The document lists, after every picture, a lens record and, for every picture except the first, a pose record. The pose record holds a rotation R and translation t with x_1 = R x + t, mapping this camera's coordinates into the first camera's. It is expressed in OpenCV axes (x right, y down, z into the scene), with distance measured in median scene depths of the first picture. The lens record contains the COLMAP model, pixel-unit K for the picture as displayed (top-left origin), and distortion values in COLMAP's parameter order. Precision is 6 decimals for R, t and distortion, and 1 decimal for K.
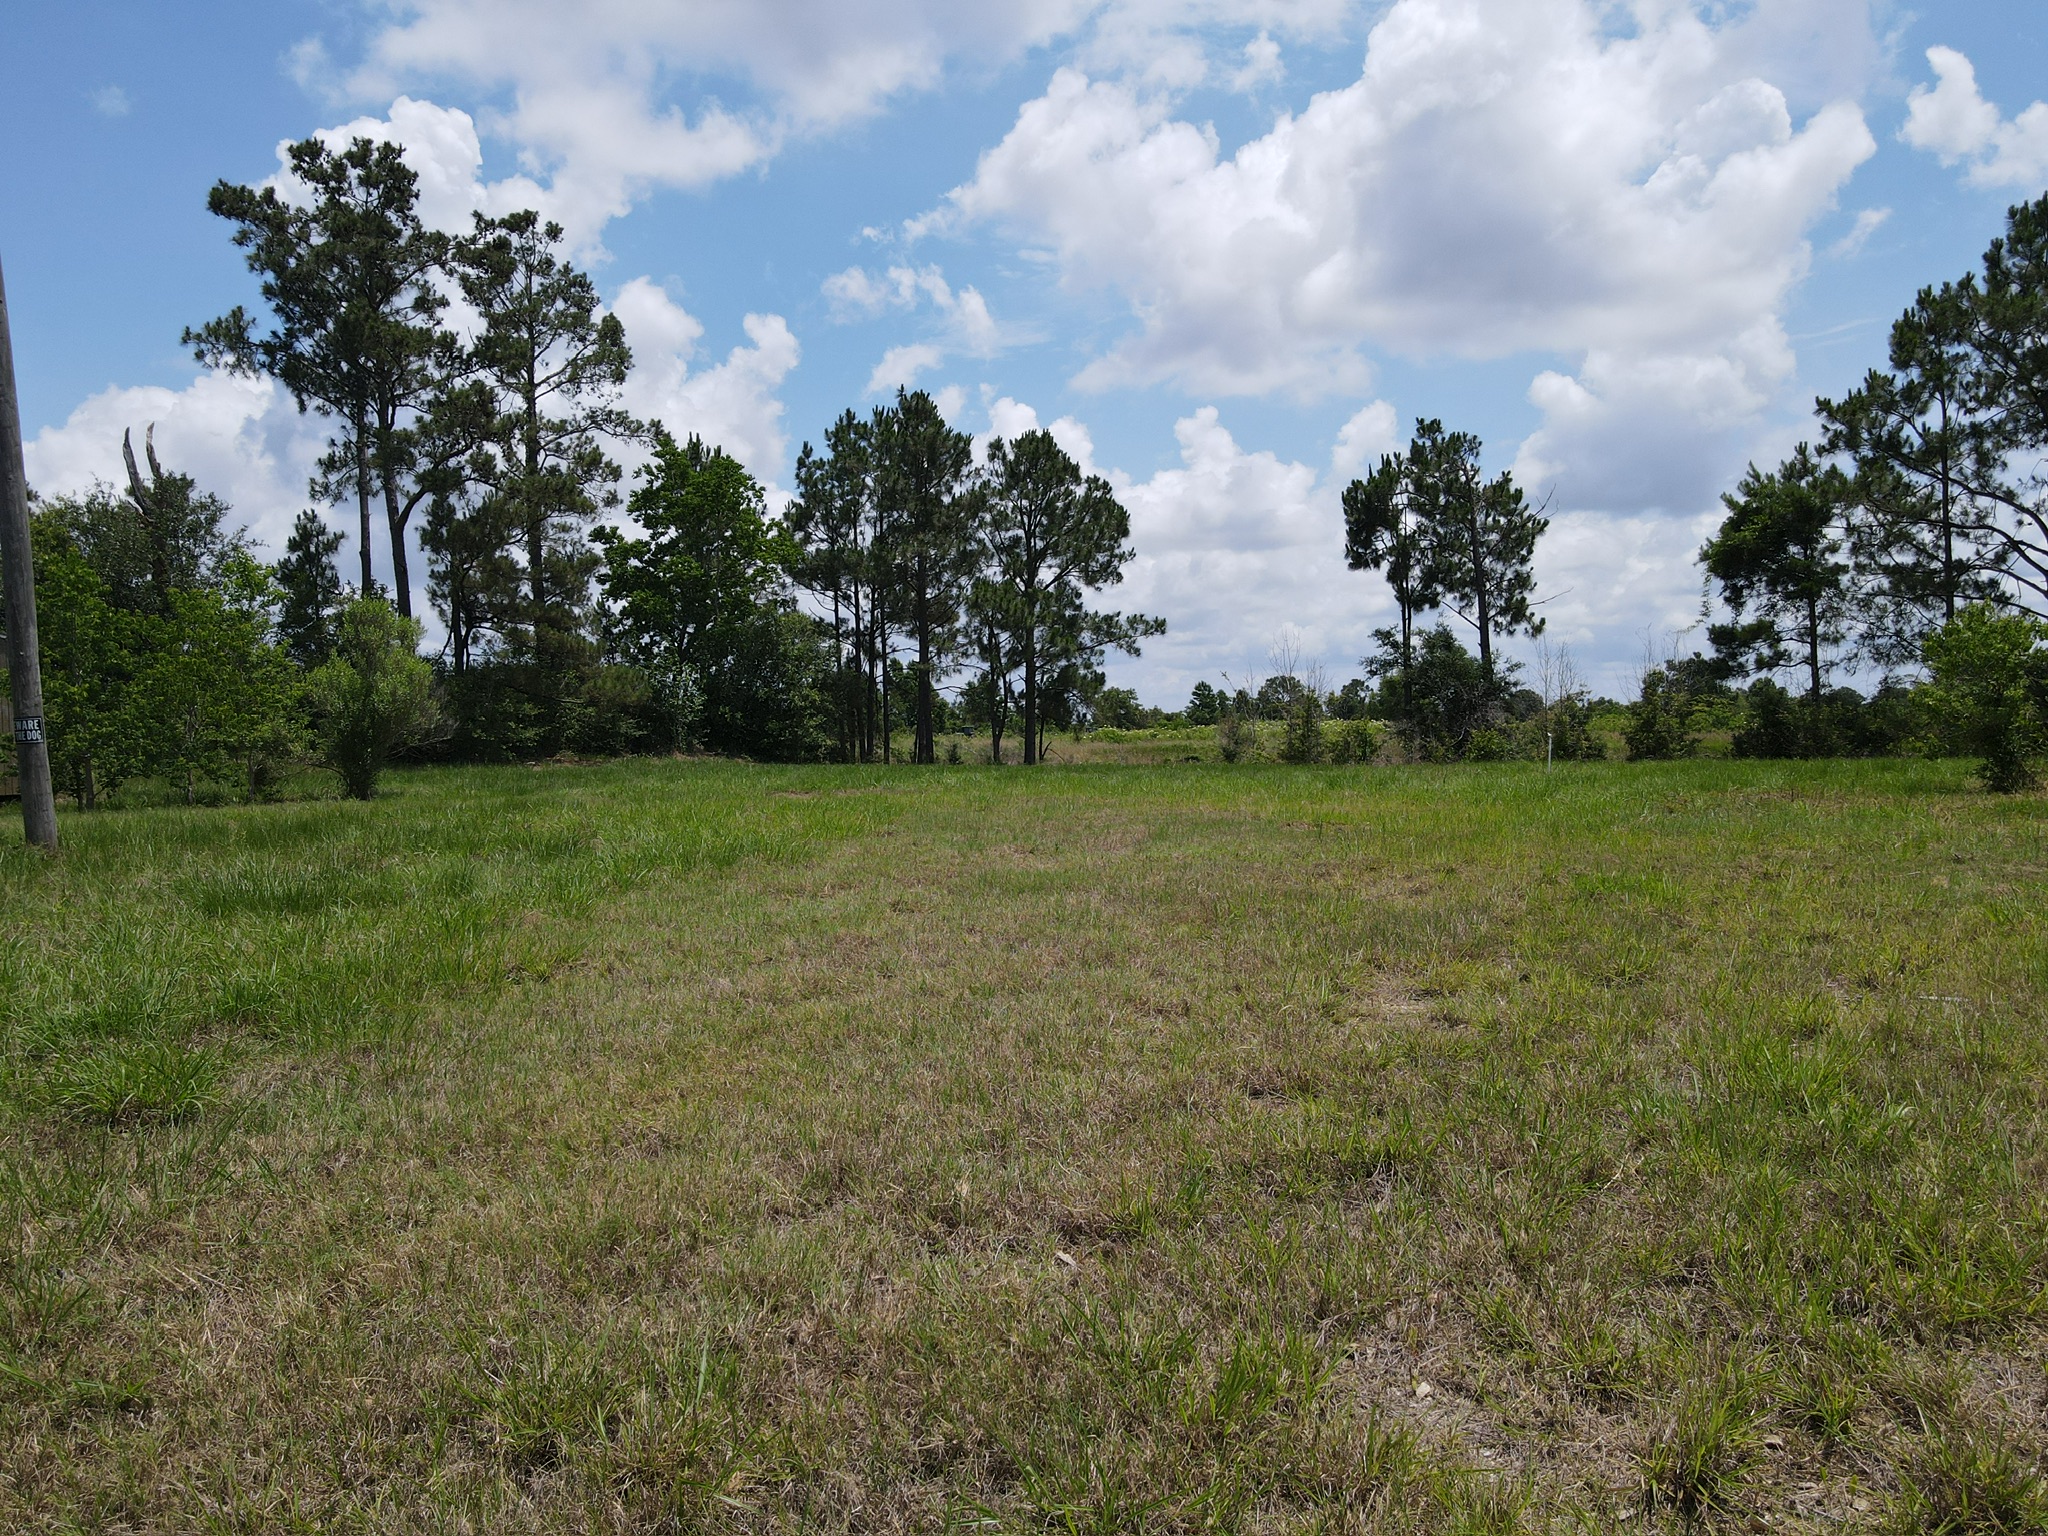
lens RADIAL K [[1493.3, 0, 1034.7], [0, 1493.3, 744.0], [0, 0, 1]] dist [-0.000932, 0.029188]
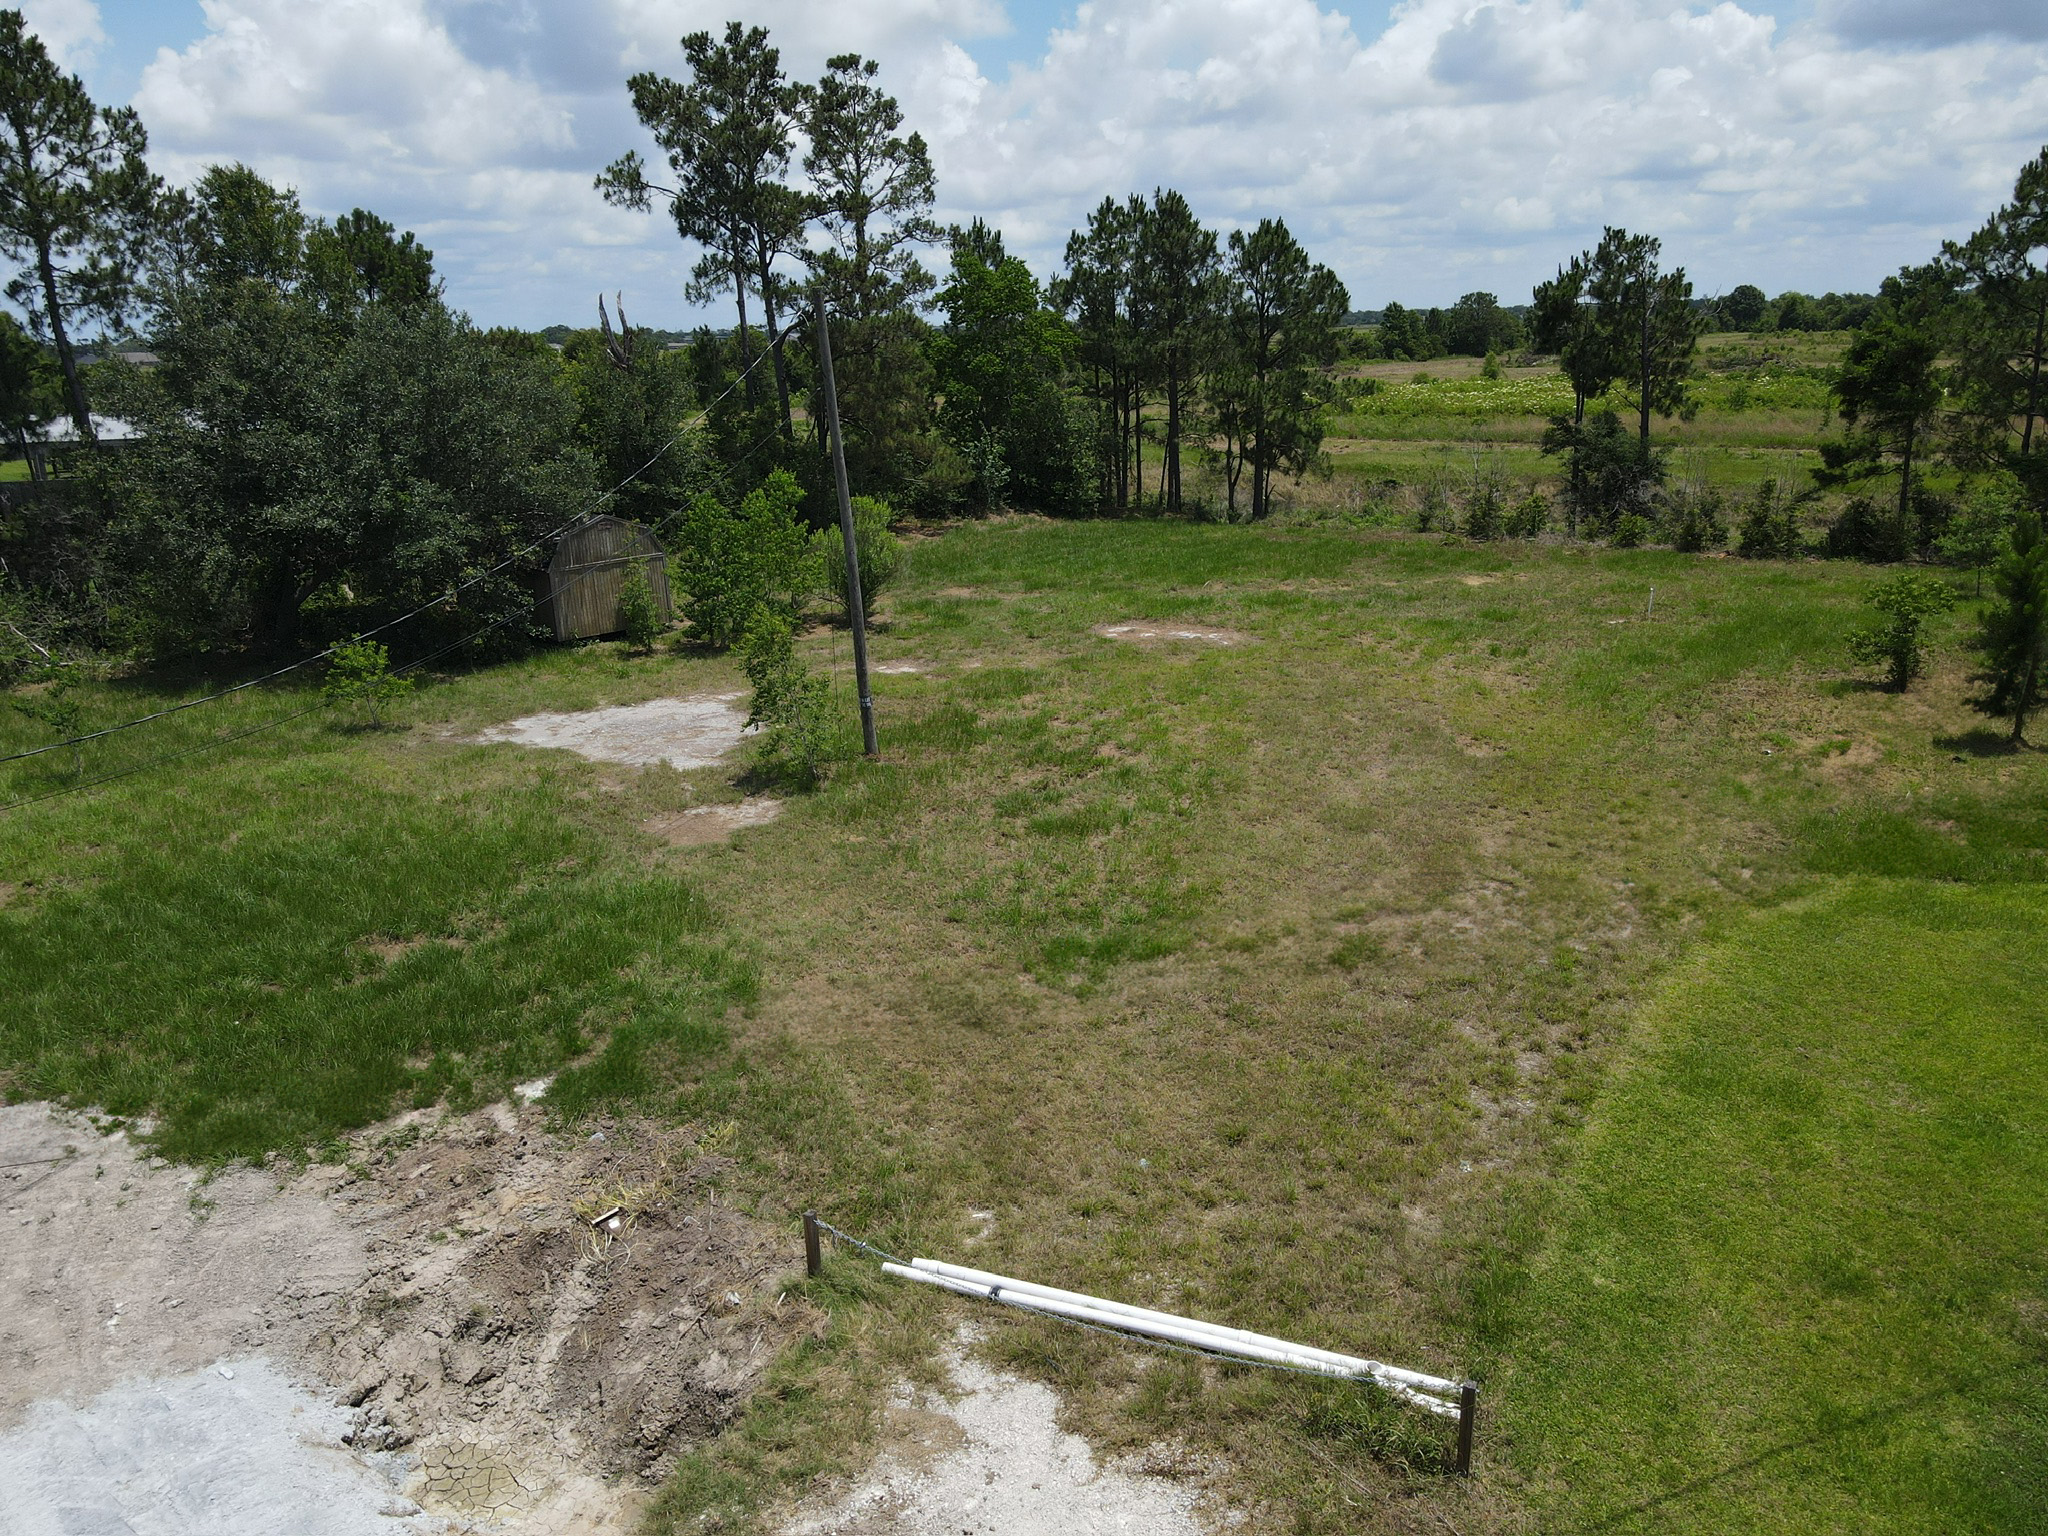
lens RADIAL K [[1496.0, 0, 1026.8], [0, 1496.0, 762.4], [0, 0, 1]] dist [0.011668, 0.005492]
pose [[0.992760, 0.020255, -0.118395, -0.045687], [0.013085, 0.961575, 0.274231, -0.138168], [0.119400, -0.273795, 0.954348, -0.288379]]
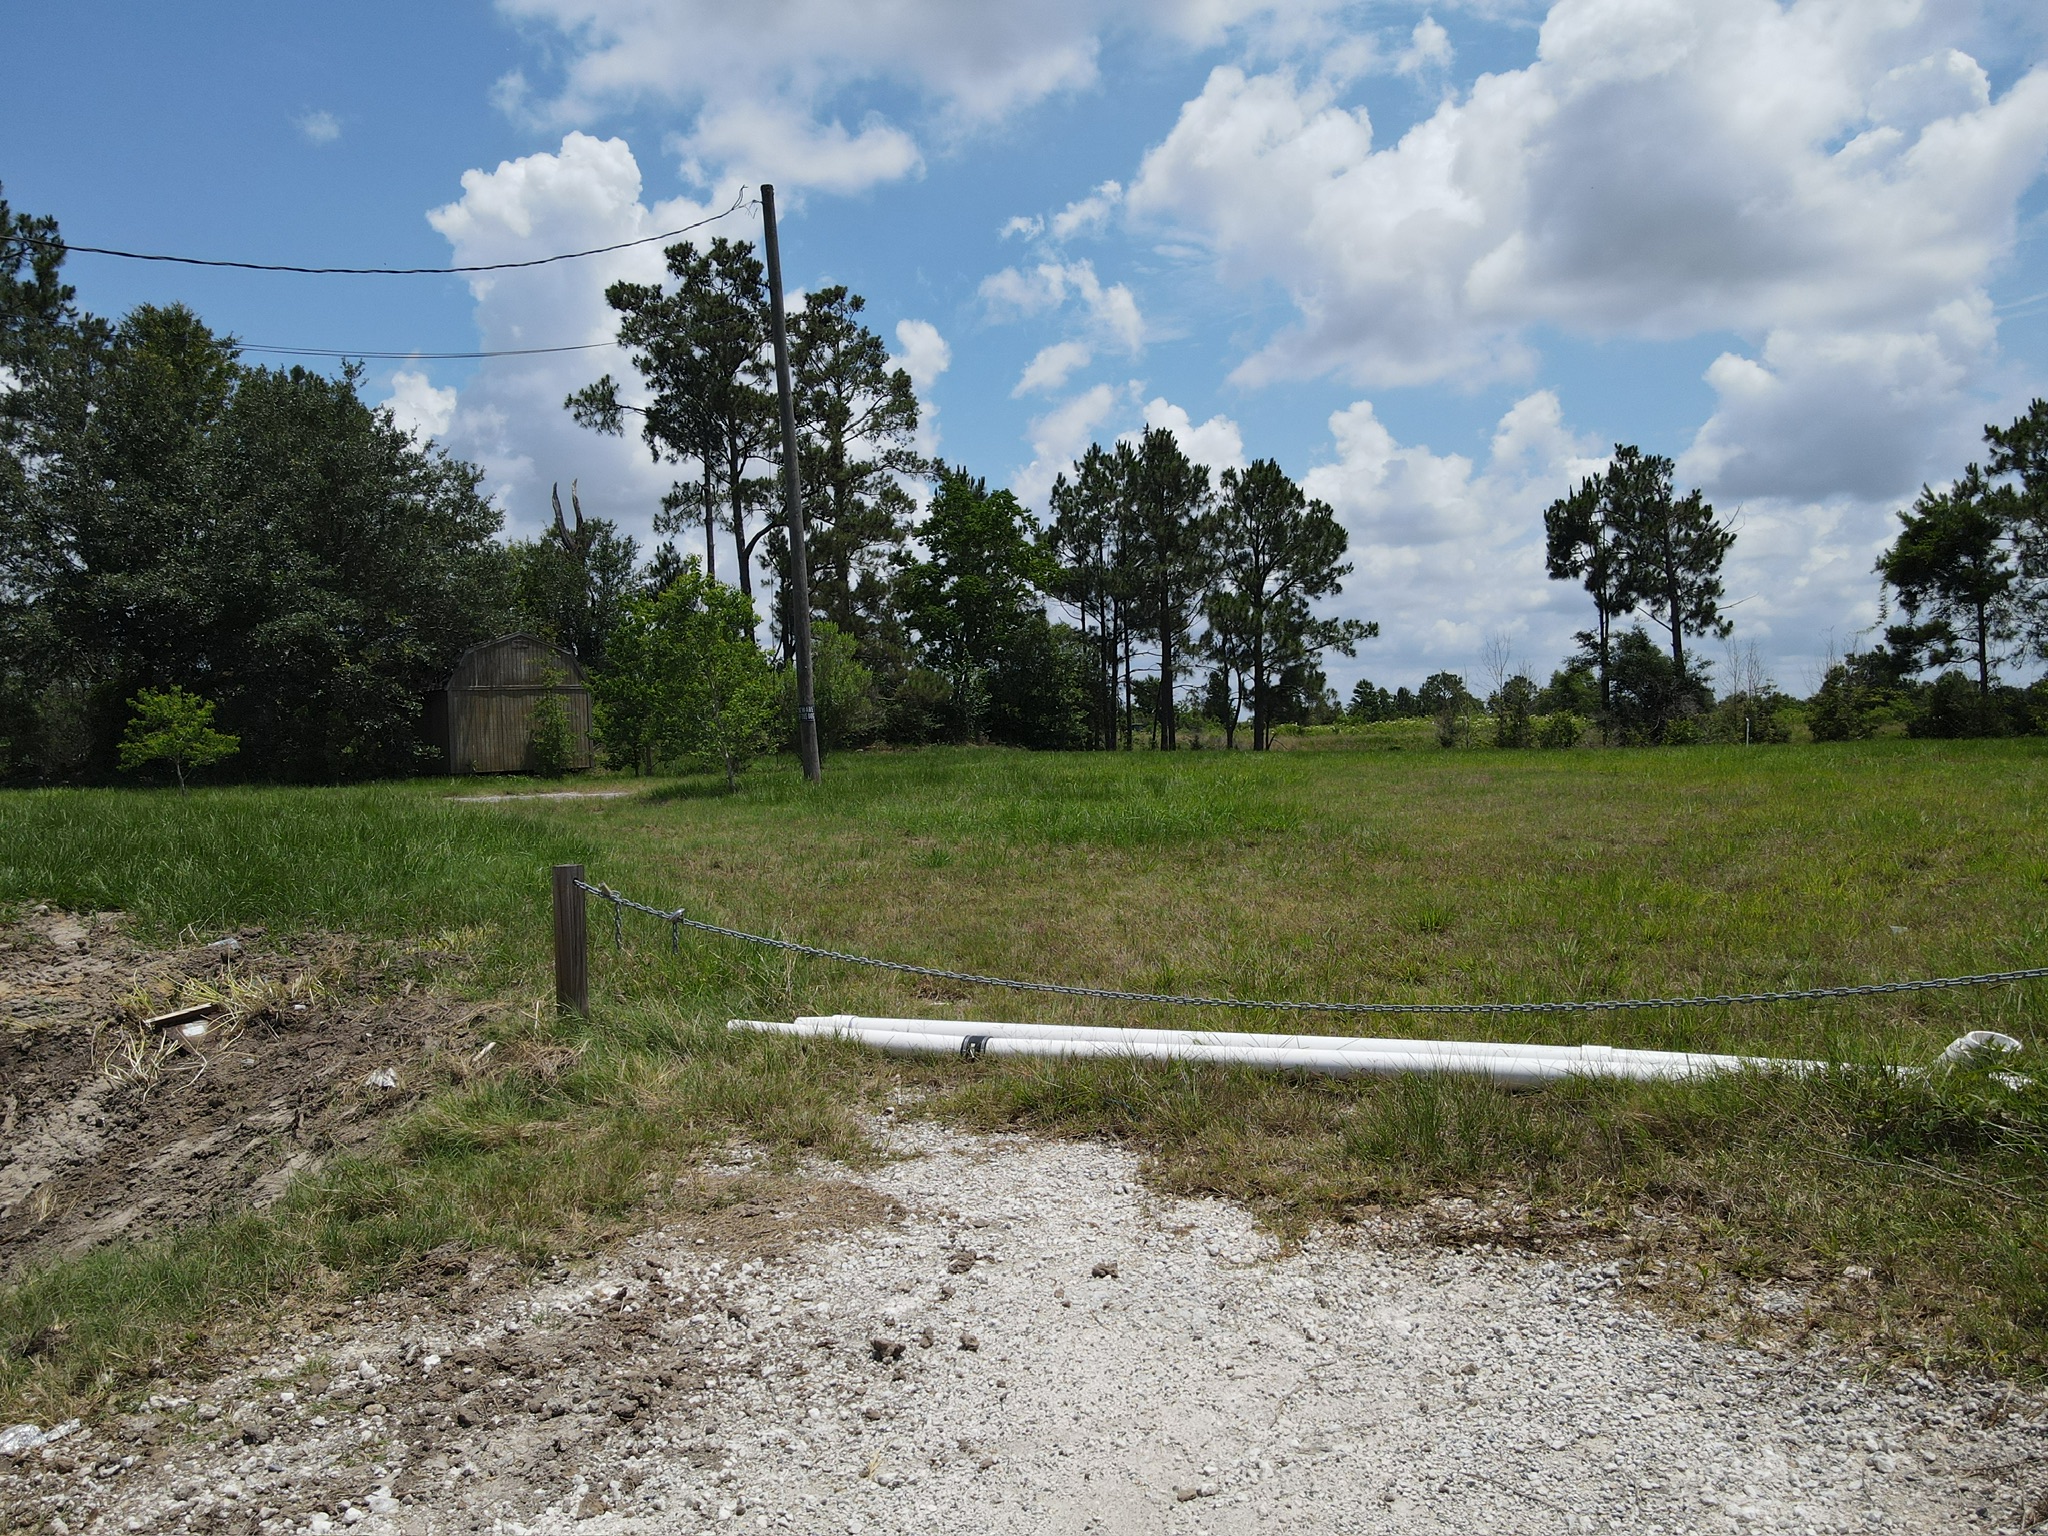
lens RADIAL K [[1497.5, 0, 1024.9], [0, 1497.5, 755.8], [0, 0, 1]] dist [0.007769, 0.018652]
pose [[0.994408, -0.000815, -0.105607, -0.065511], [0.001695, 0.999965, 0.008242, 0.006828], [0.105596, -0.008374, 0.994374, -0.172226]]
